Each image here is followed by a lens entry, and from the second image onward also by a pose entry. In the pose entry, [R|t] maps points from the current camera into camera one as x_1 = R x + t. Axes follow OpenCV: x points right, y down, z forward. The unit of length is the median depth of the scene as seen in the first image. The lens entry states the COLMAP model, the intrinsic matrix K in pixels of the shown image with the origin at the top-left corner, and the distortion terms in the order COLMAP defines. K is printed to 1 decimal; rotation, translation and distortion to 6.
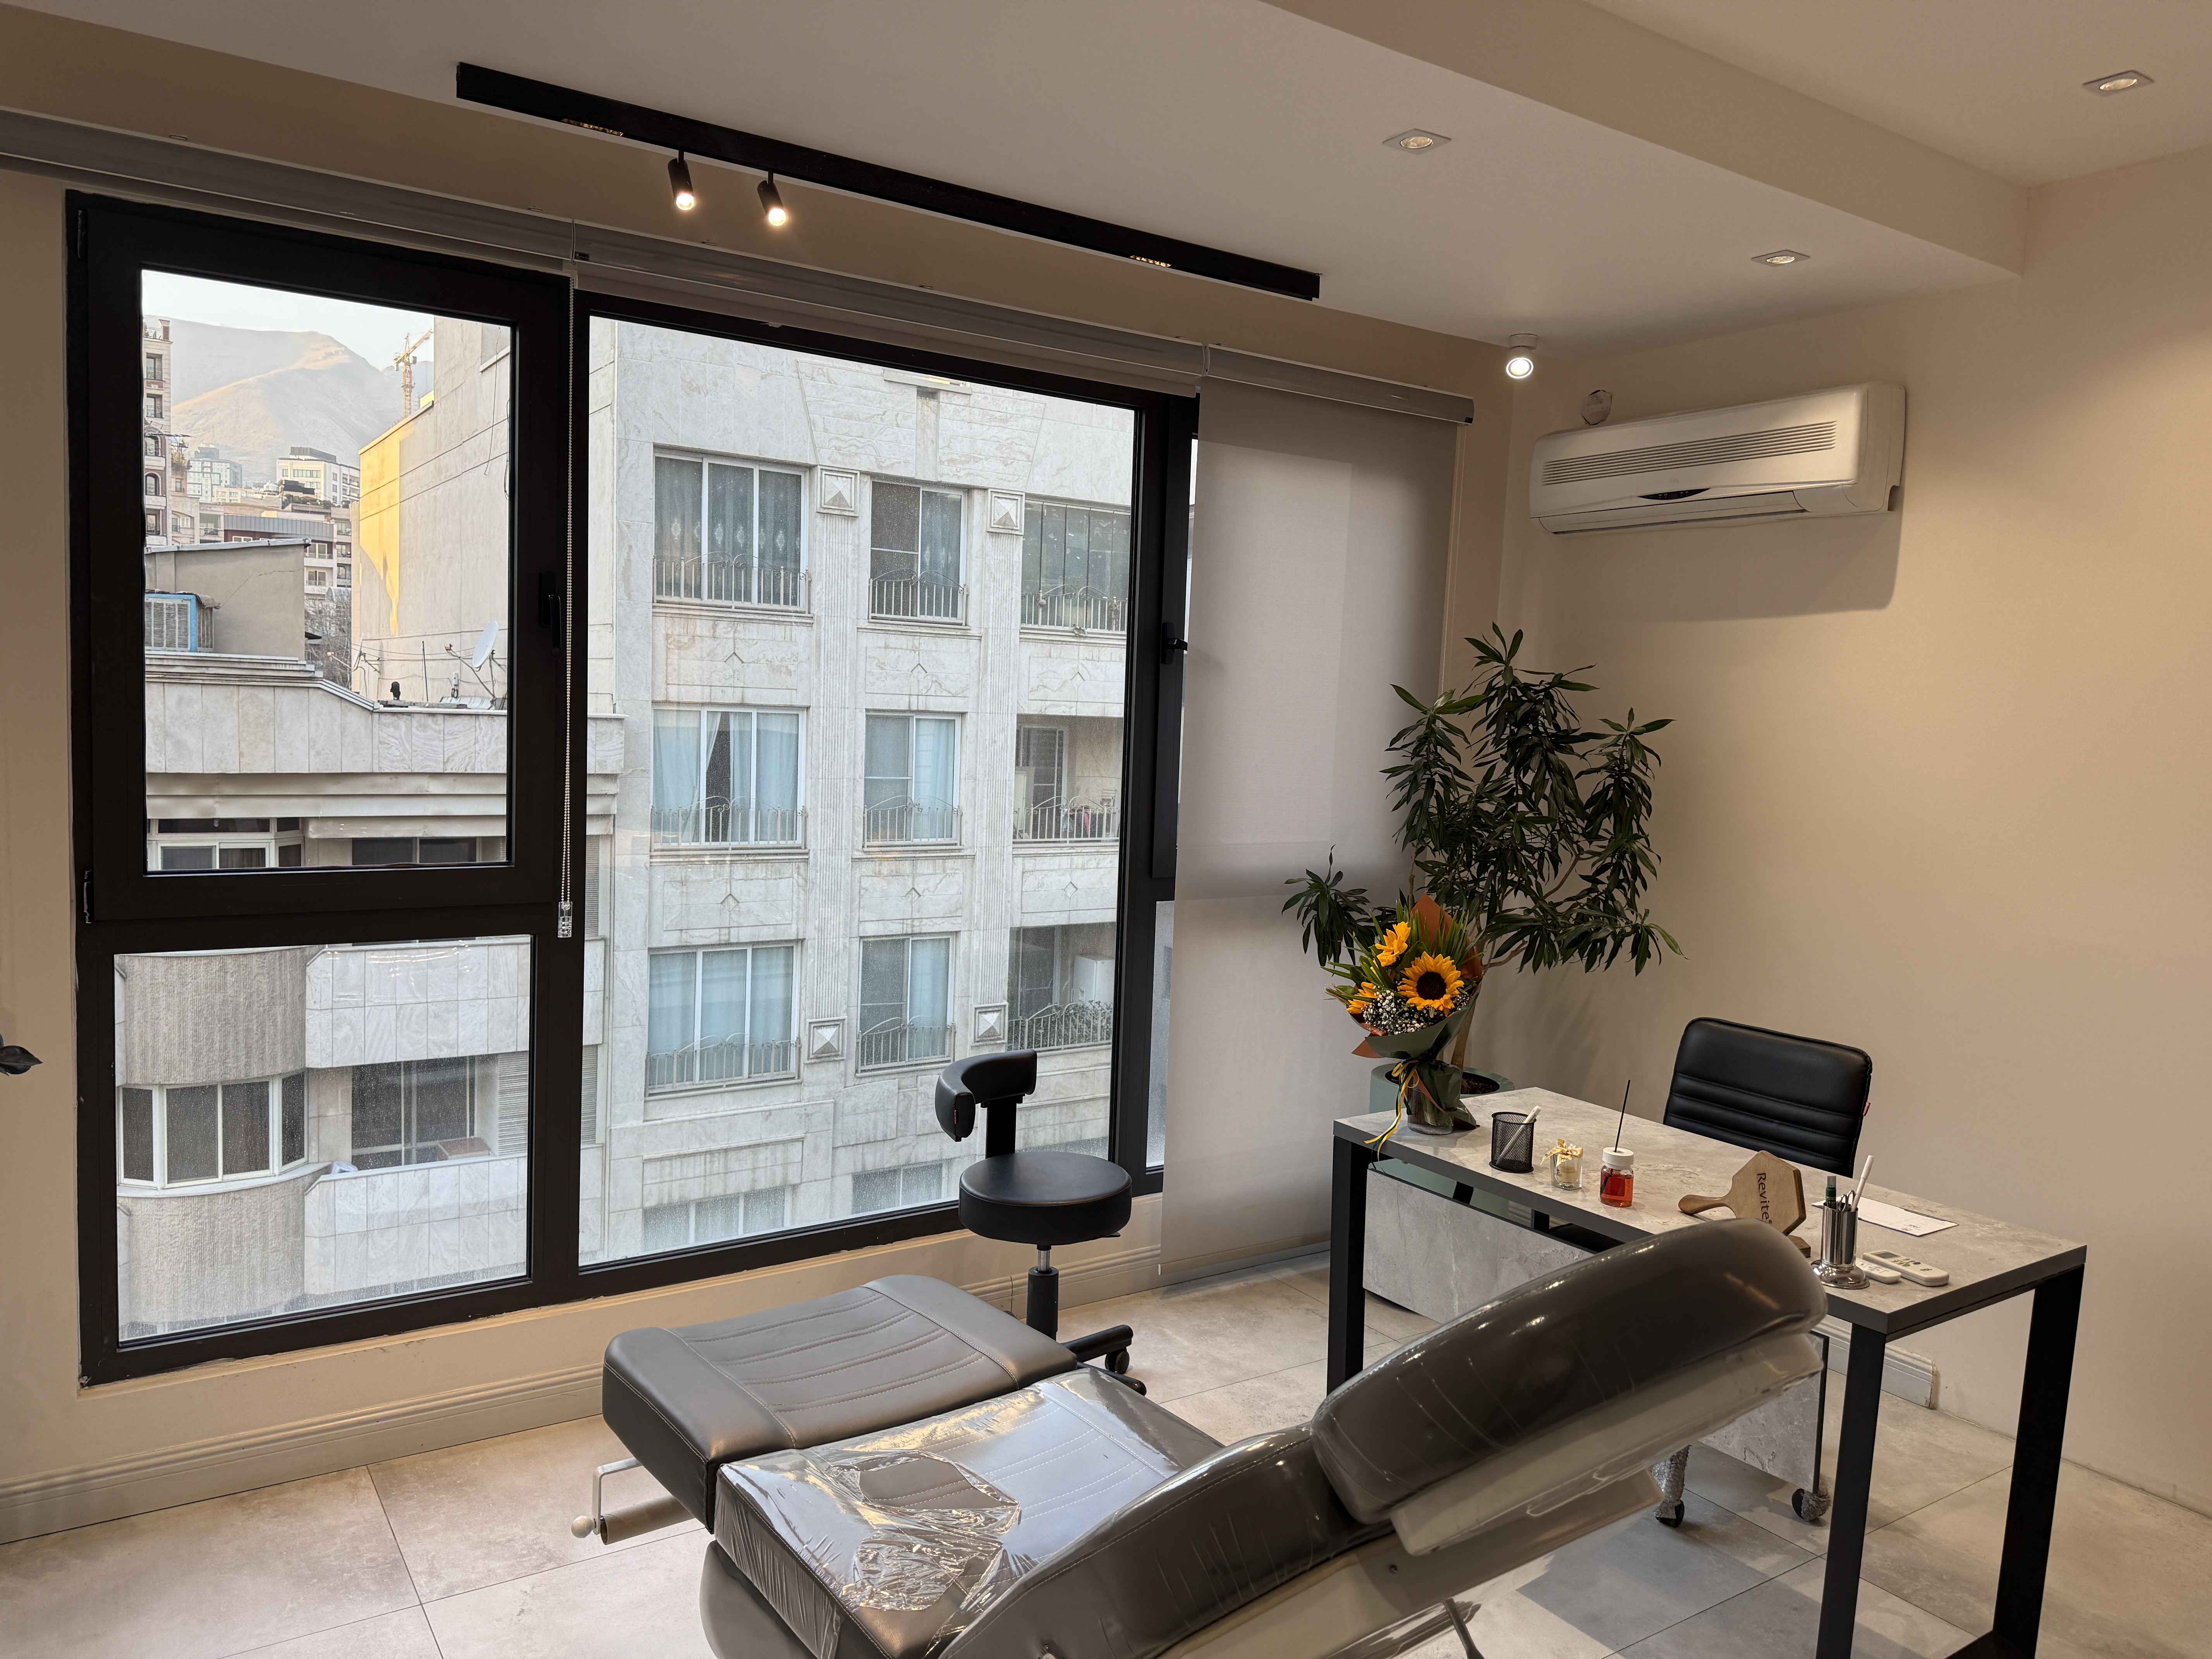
lens RADIAL K [[1542.6, 0, 1129.4], [0, 1542.6, 820.6], [0, 0, 1]] dist [0.069405, -0.094872]
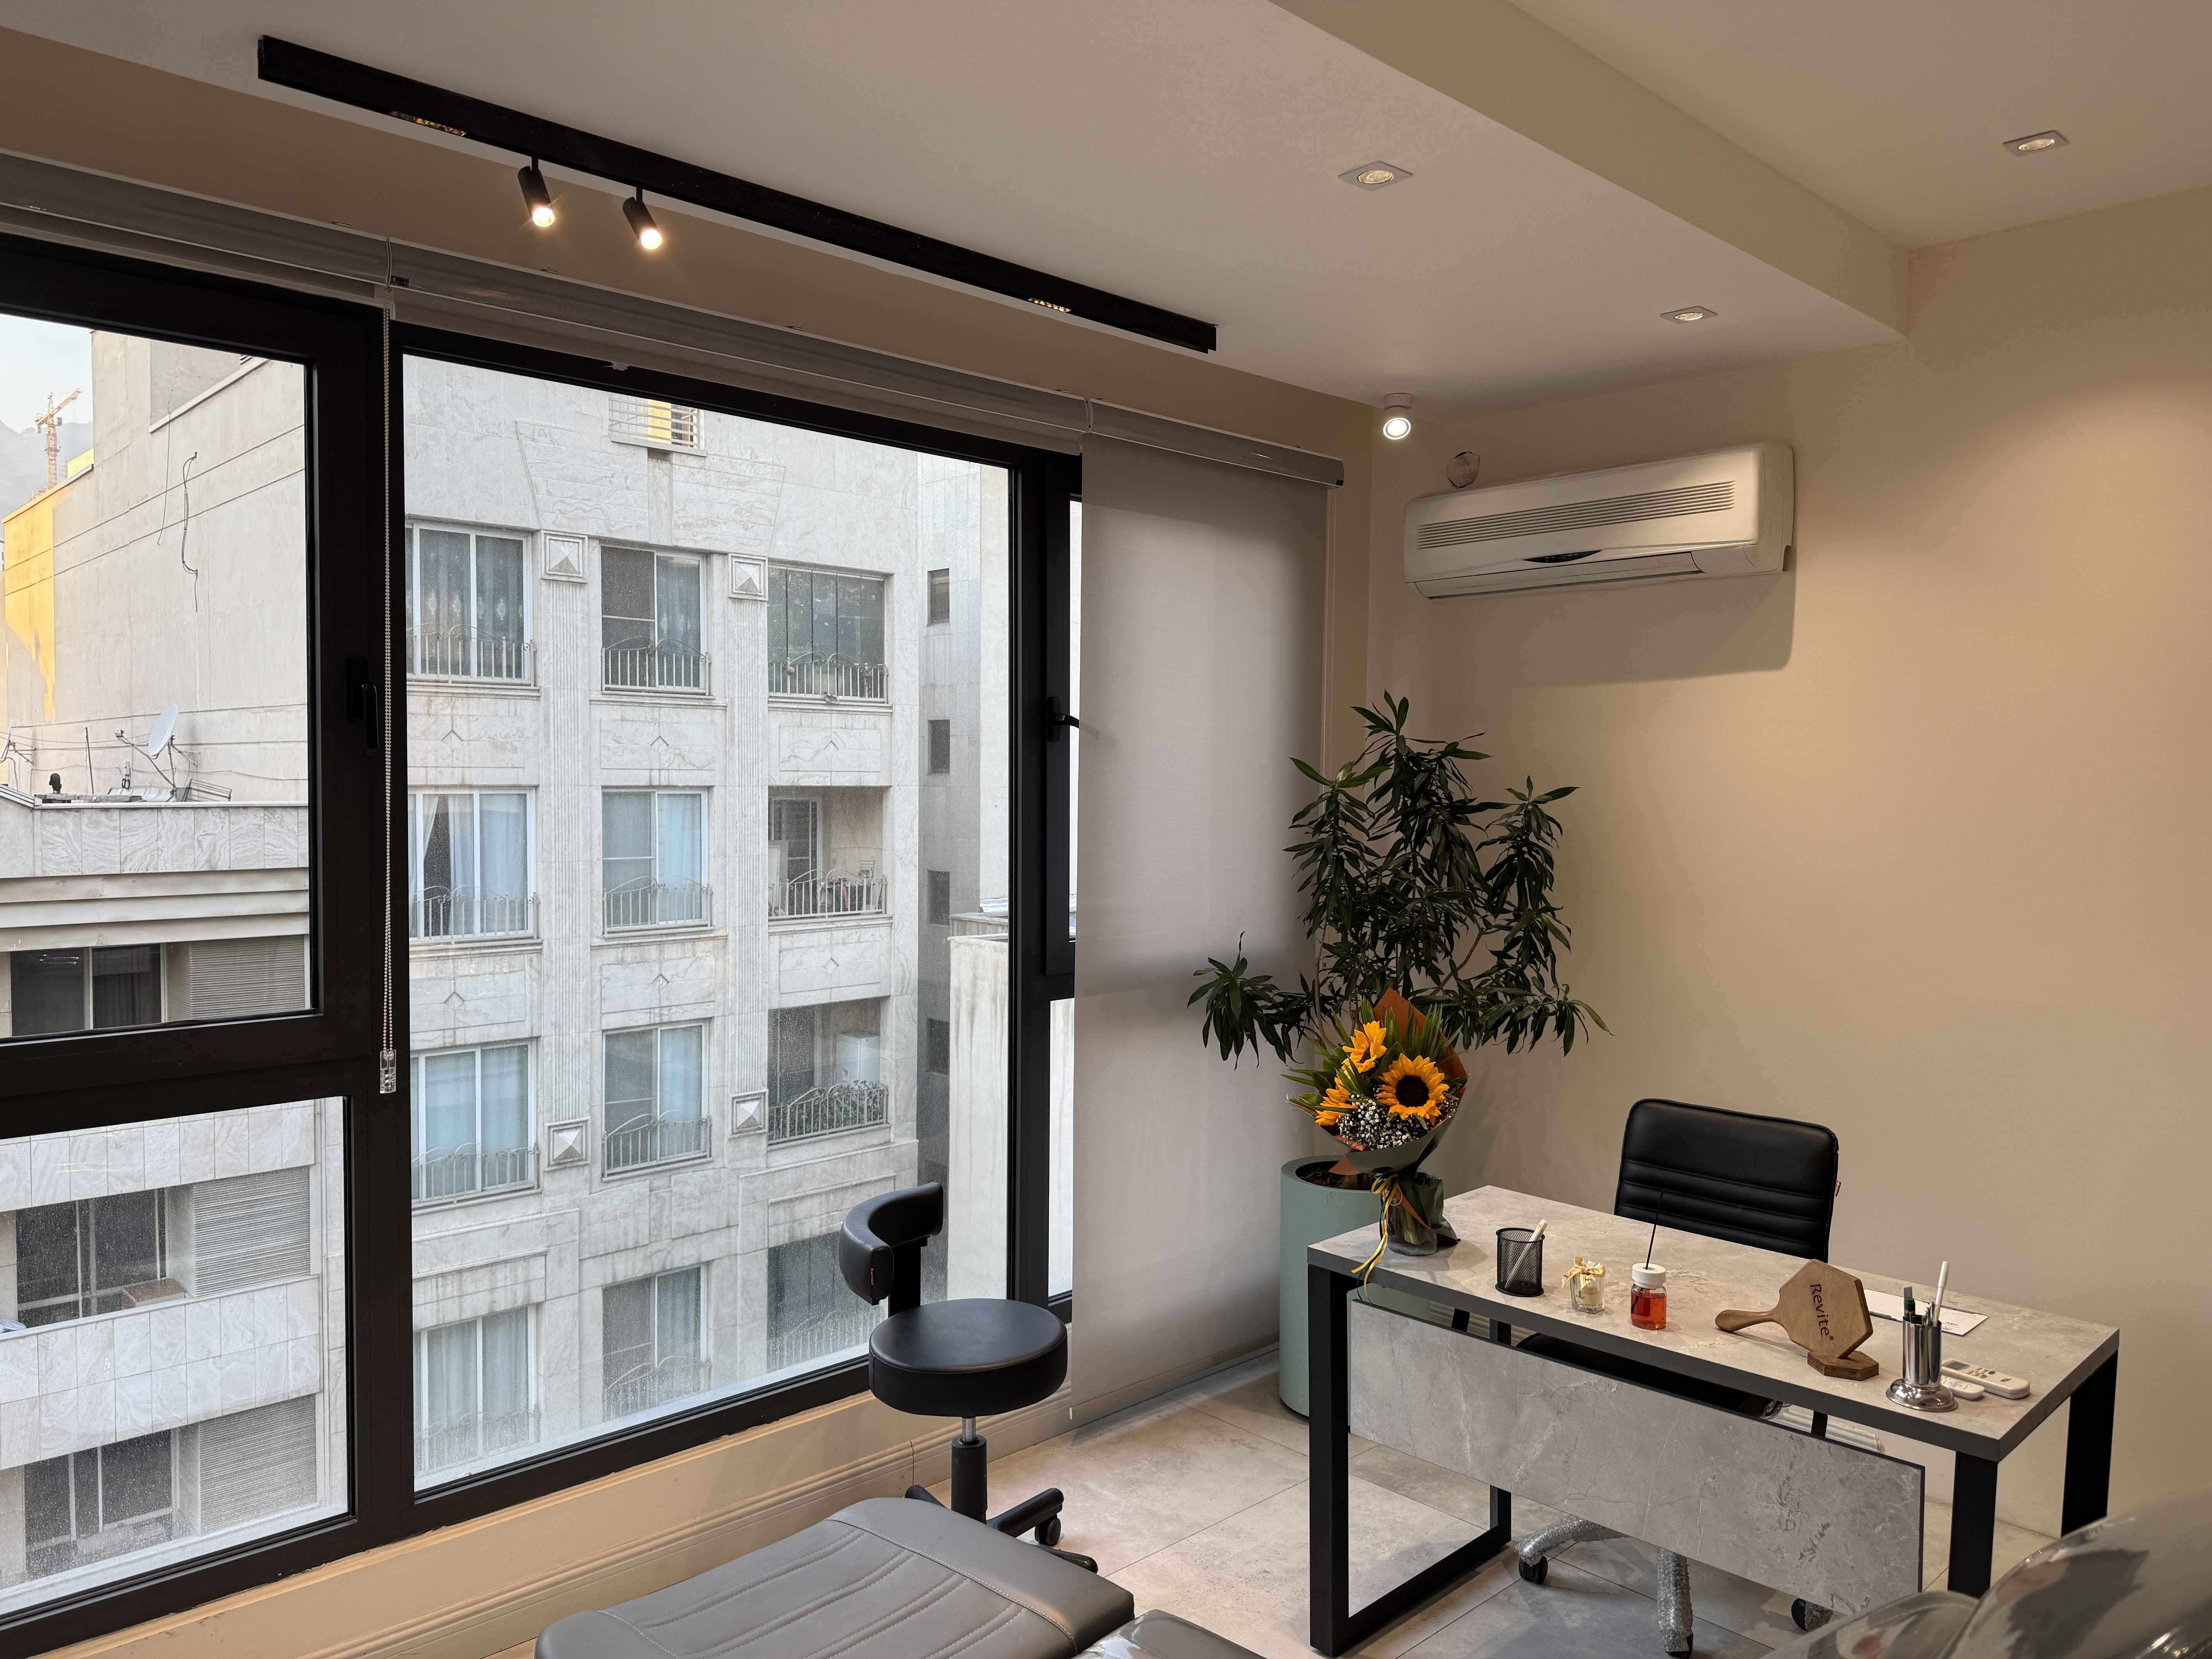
lens RADIAL K [[1542.6, 0, 1125.5], [0, 1542.6, 826.5], [0, 0, 1]] dist [0.069405, -0.094872]
pose [[0.985468, -0.035593, 0.166089, -0.088697], [0.041631, 0.998587, -0.033014, -0.019661], [-0.164679, 0.039449, 0.985558, 0.092087]]
